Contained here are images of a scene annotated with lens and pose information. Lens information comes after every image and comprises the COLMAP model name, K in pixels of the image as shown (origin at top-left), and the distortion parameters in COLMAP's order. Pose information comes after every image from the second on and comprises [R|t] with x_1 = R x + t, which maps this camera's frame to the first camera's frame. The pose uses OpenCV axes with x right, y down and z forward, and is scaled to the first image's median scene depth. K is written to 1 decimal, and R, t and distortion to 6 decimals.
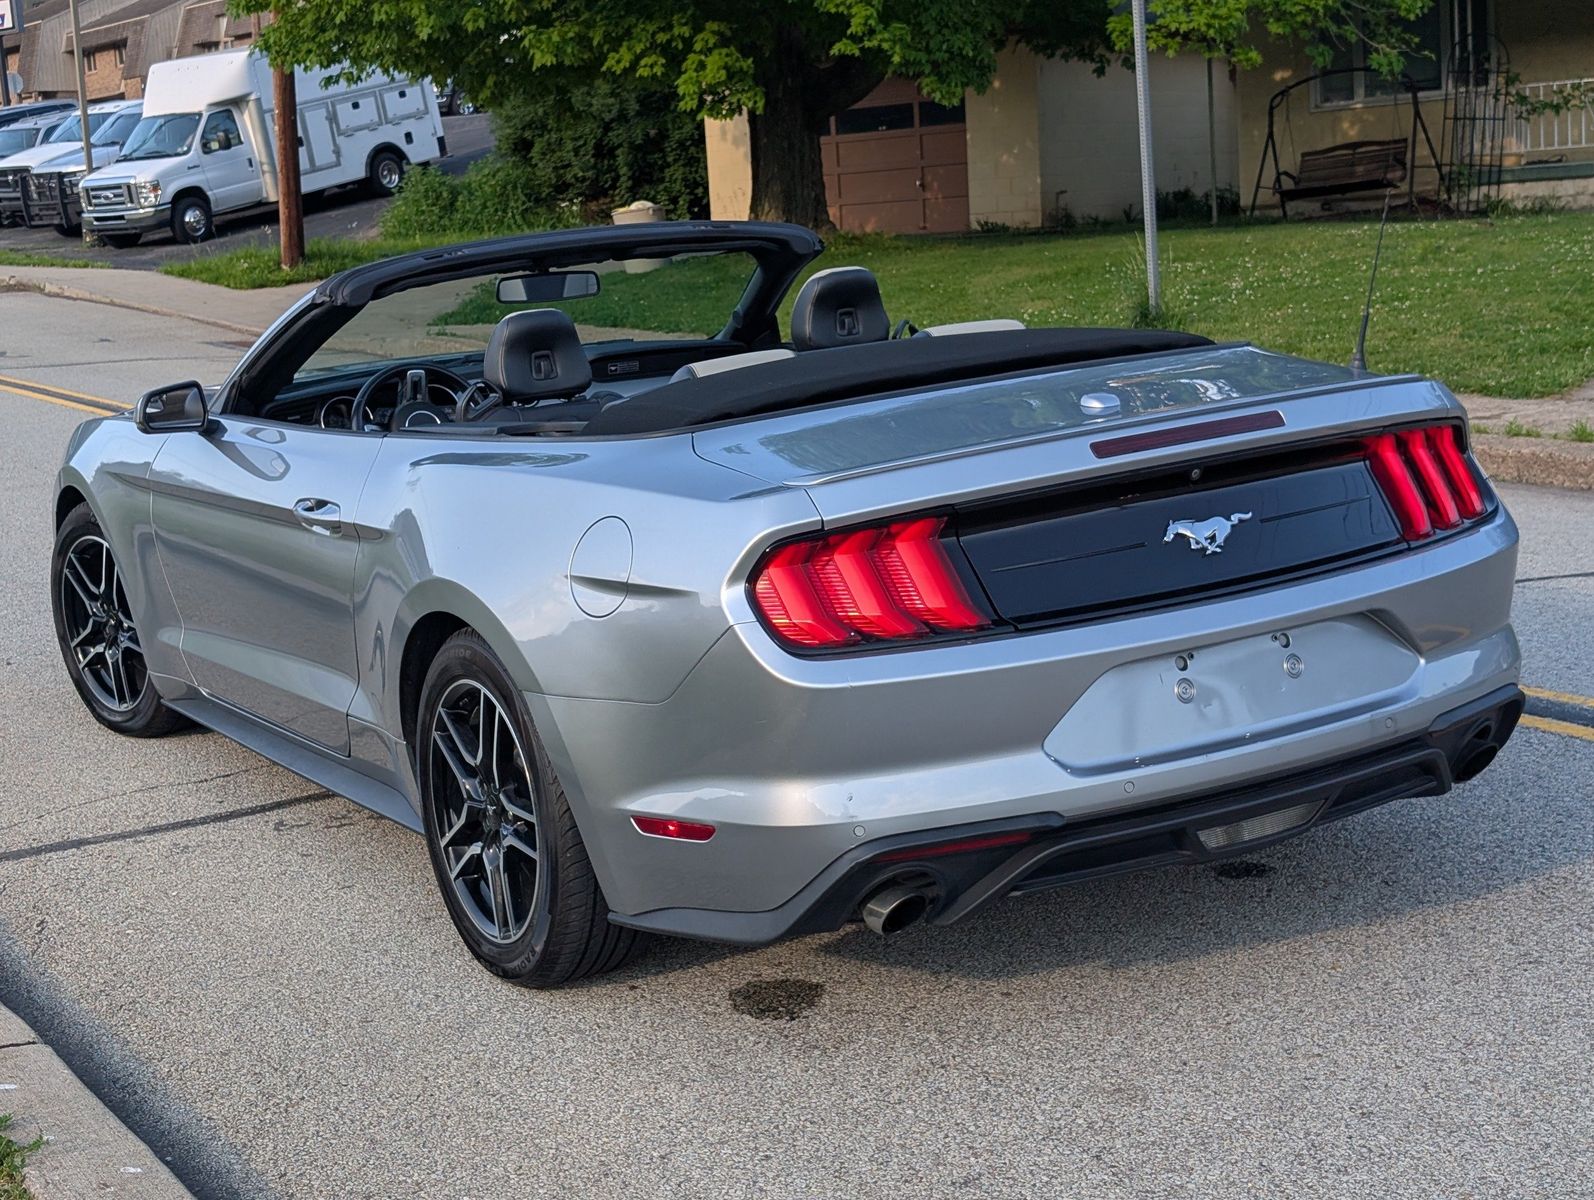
lens RADIAL K [[2456.6, 0, 764.8], [0, 2456.6, 567.2], [0, 0, 1]] dist [0.058869, 0.000000]
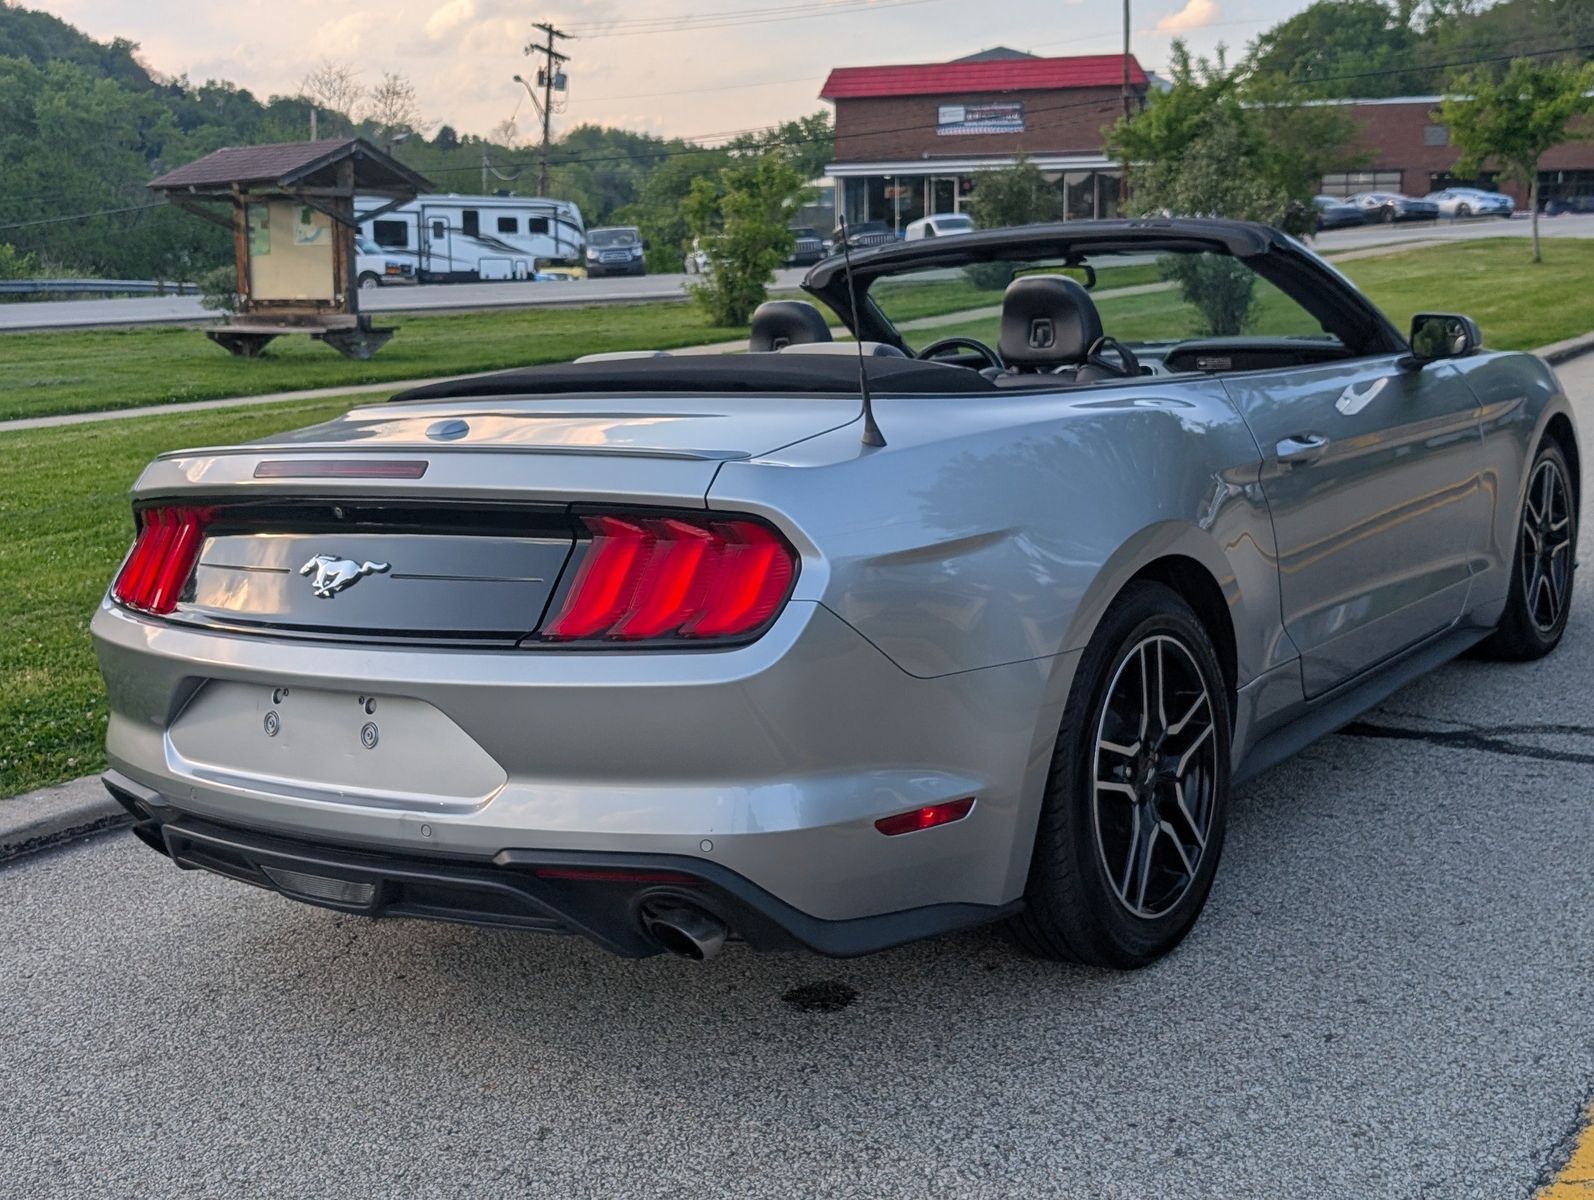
lens RADIAL K [[1855.8, 0, 806.8], [0, 1855.8, 596.6], [0, 0, 1]] dist [0.018163, 0.000000]
pose [[0.437759, 0.204891, -0.875435, 0.692371], [-0.131152, 0.977825, 0.163272, -0.114016], [0.889475, 0.043341, 0.454923, 0.648978]]
